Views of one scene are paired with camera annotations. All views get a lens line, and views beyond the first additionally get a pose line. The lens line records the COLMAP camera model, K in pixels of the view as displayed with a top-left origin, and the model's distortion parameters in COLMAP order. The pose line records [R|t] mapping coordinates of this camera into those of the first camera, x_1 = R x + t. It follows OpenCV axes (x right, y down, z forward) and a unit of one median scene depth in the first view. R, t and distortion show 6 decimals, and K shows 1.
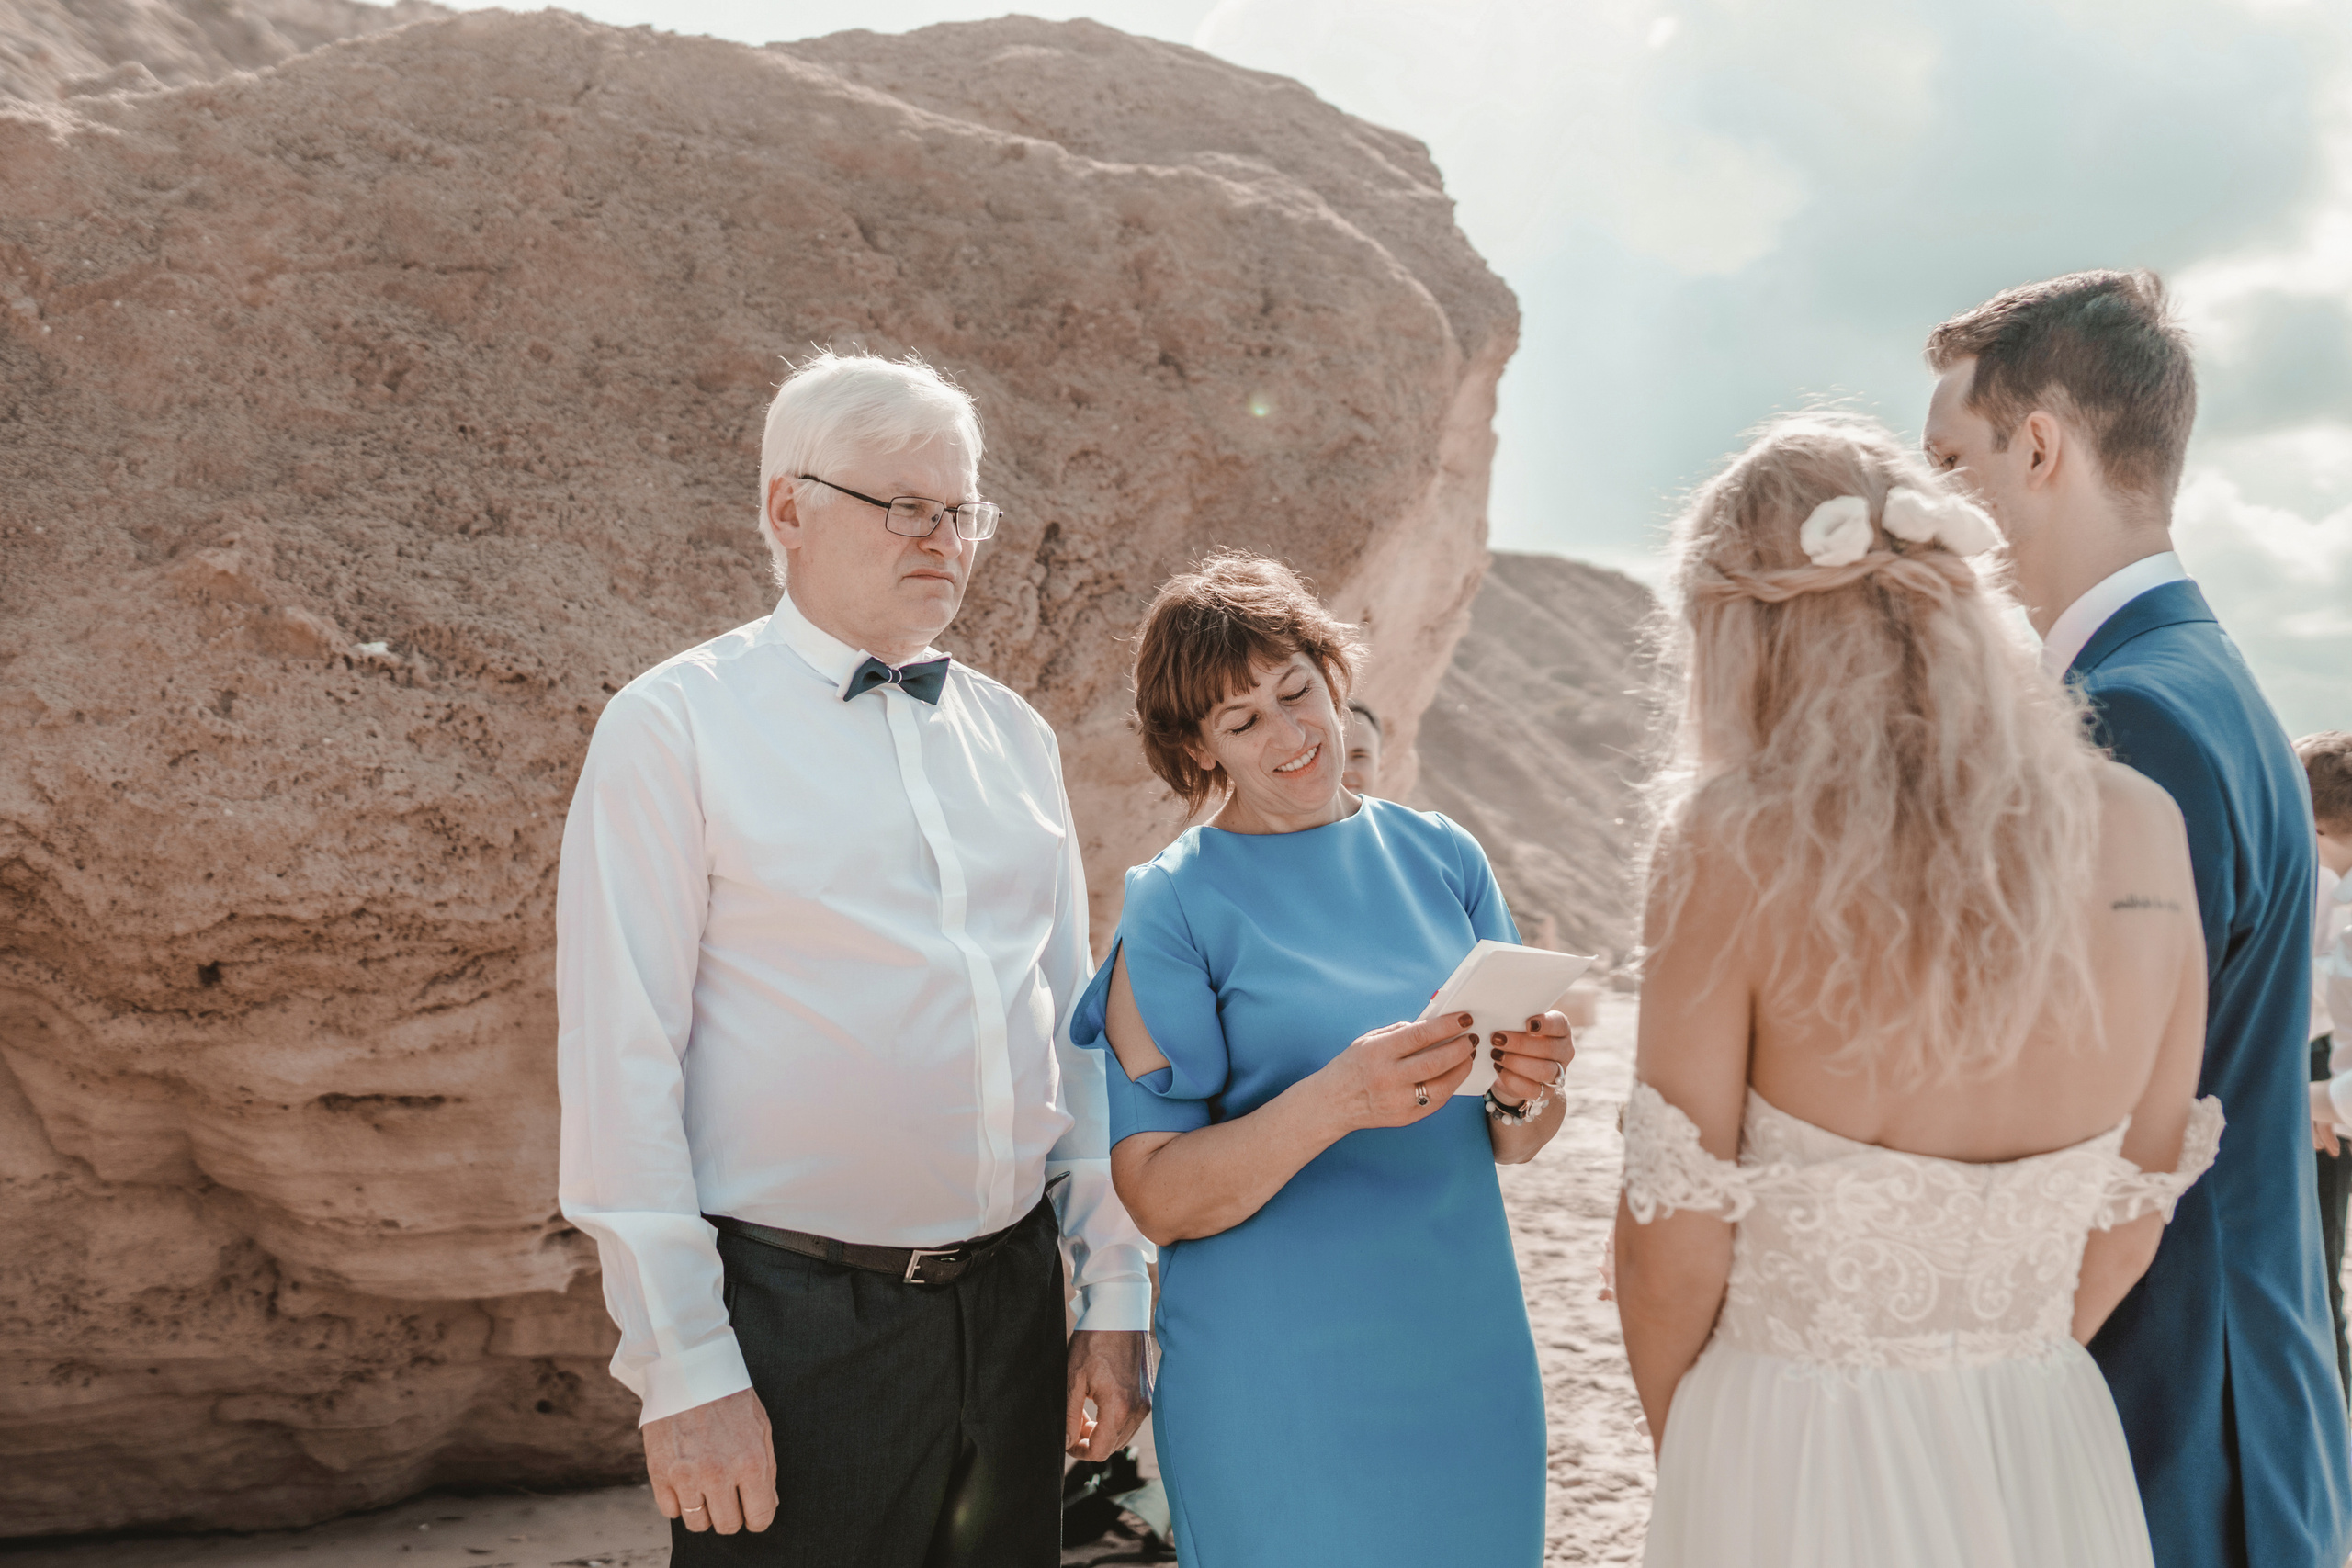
lens RADIAL K [[2444.2, 0, 1166.6], [0, 2444.2, 790.0], [0, 0, 1]] dist [-0.004731, 0.006651]
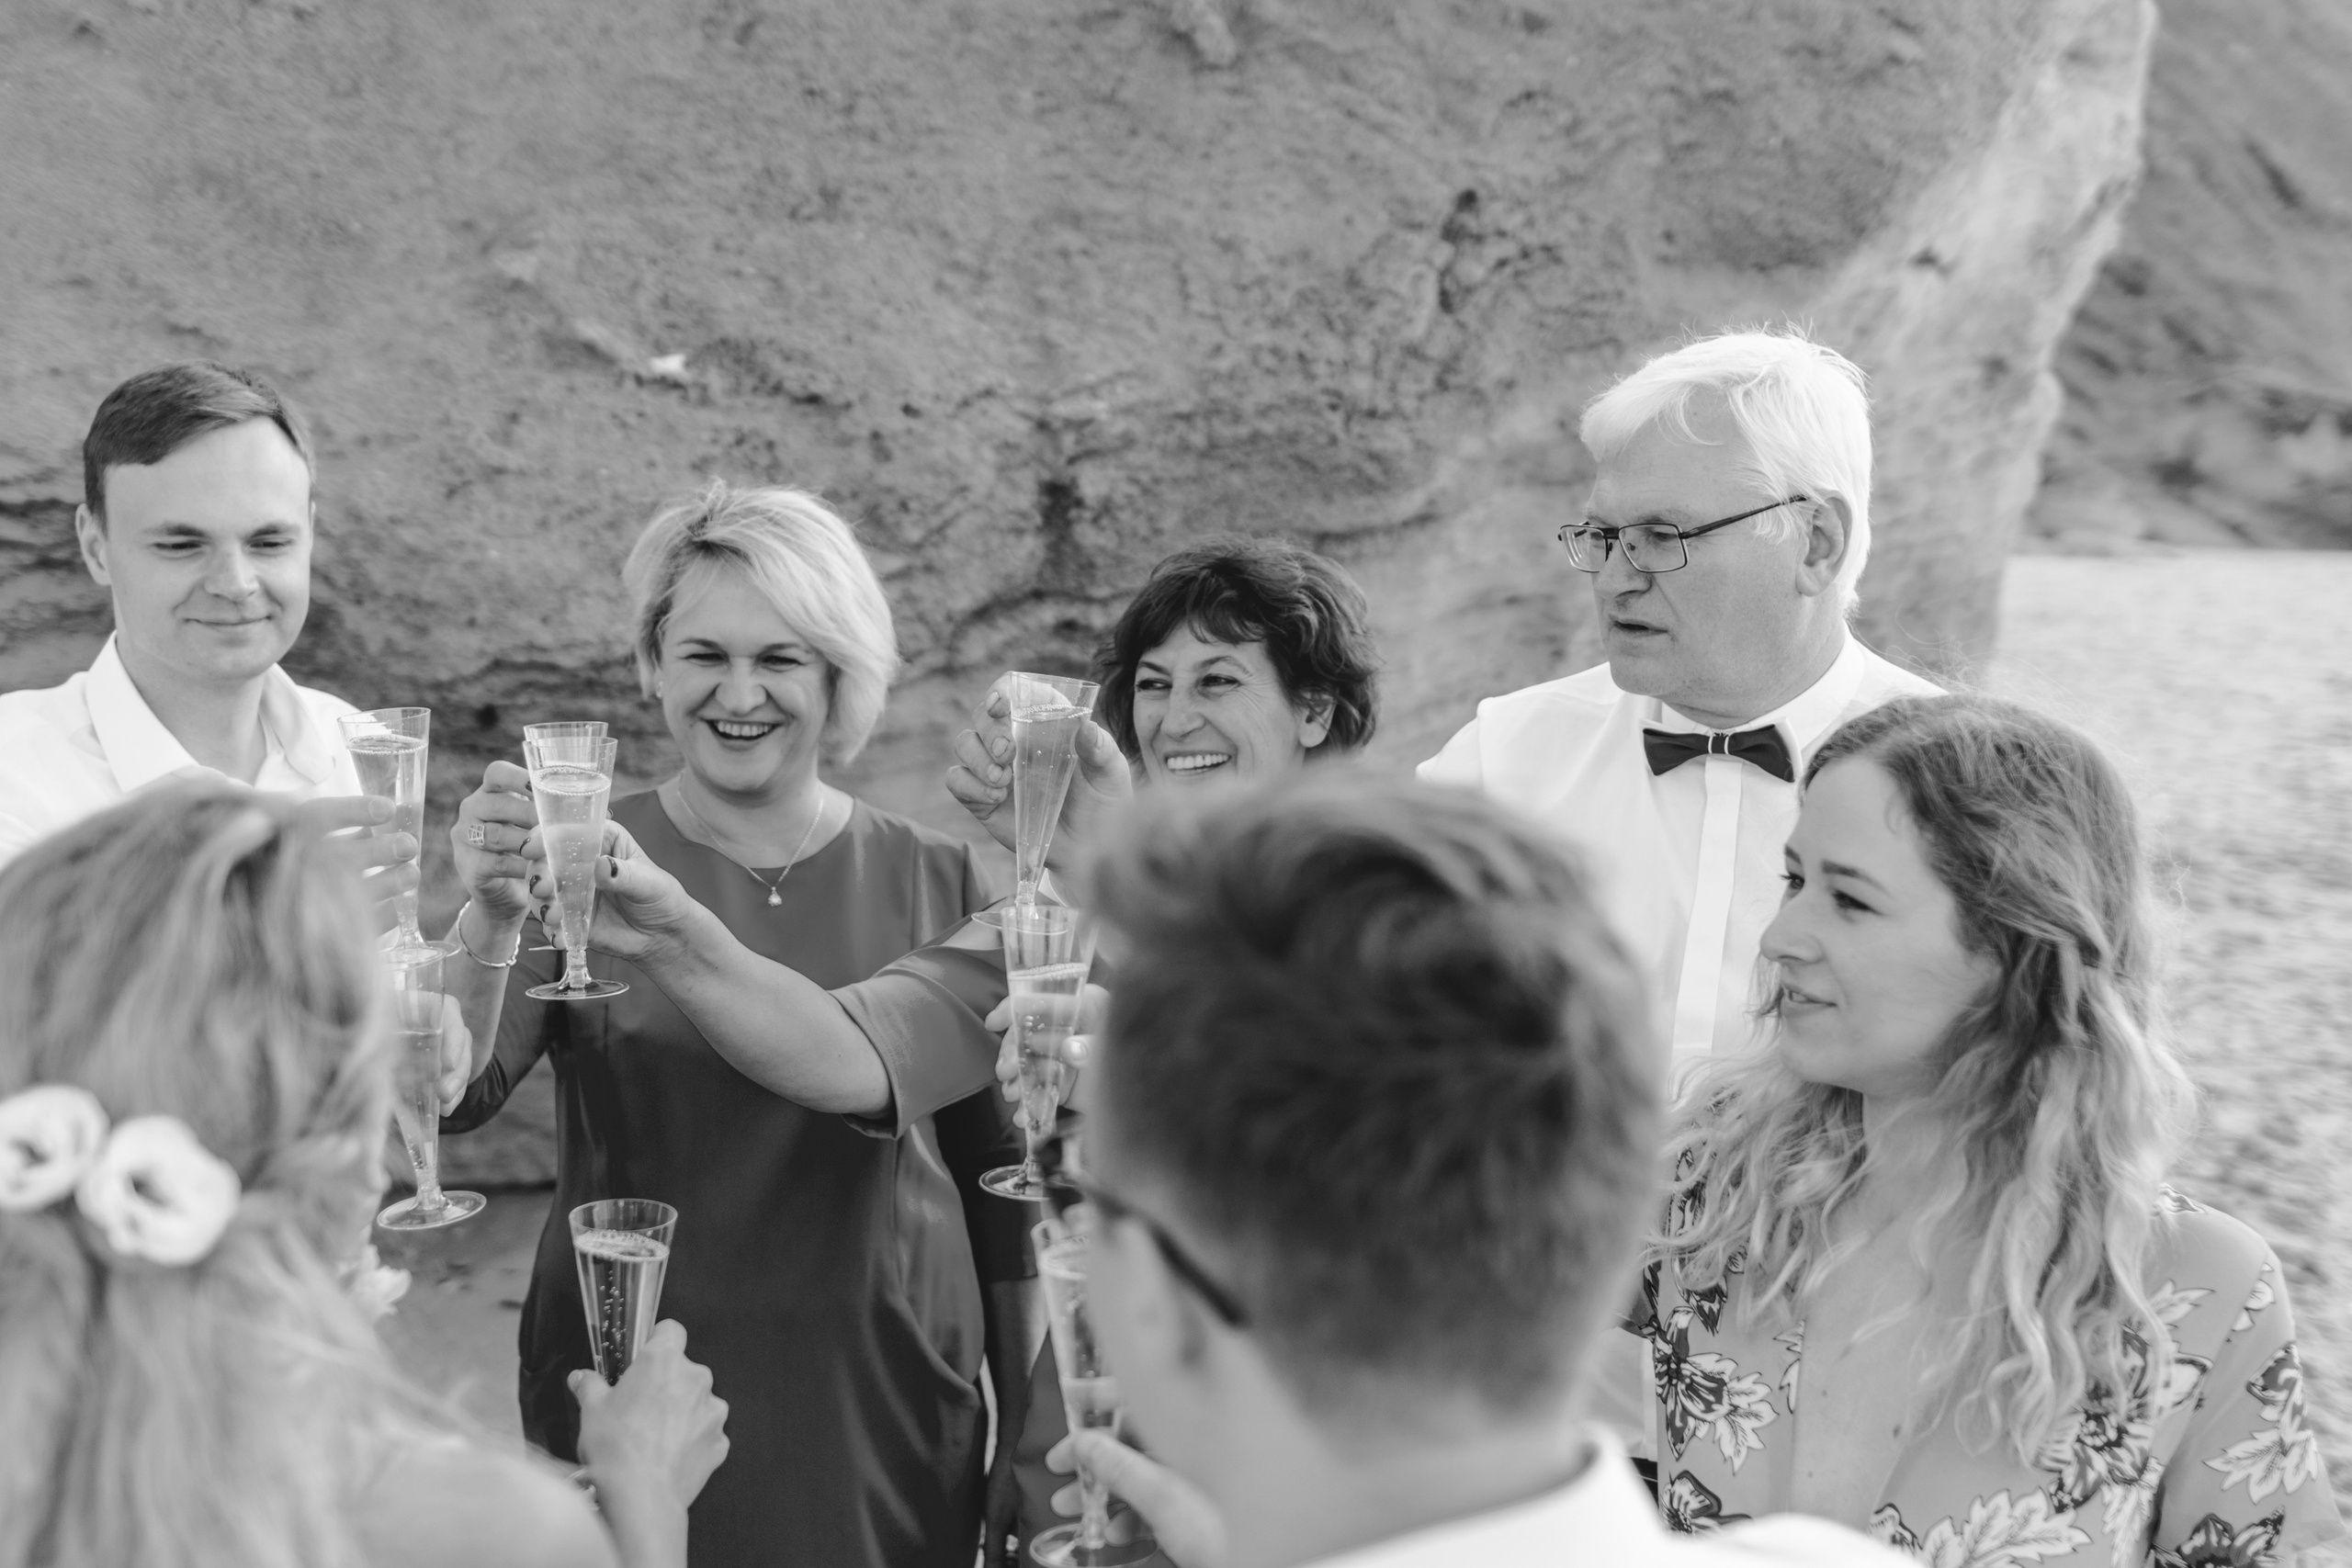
lens RADIAL K [[2639.0, 0, 1248.4], [0, 2639.0, 722.8], [0, 0, 1]] dist [0.000010, 0.002083]
pose [[0.956143, 0.070067, -0.284395, 0.149915], [-0.017275, 0.982766, 0.184047, -0.091243], [0.292389, -0.171062, 0.940875, 0.073977]]
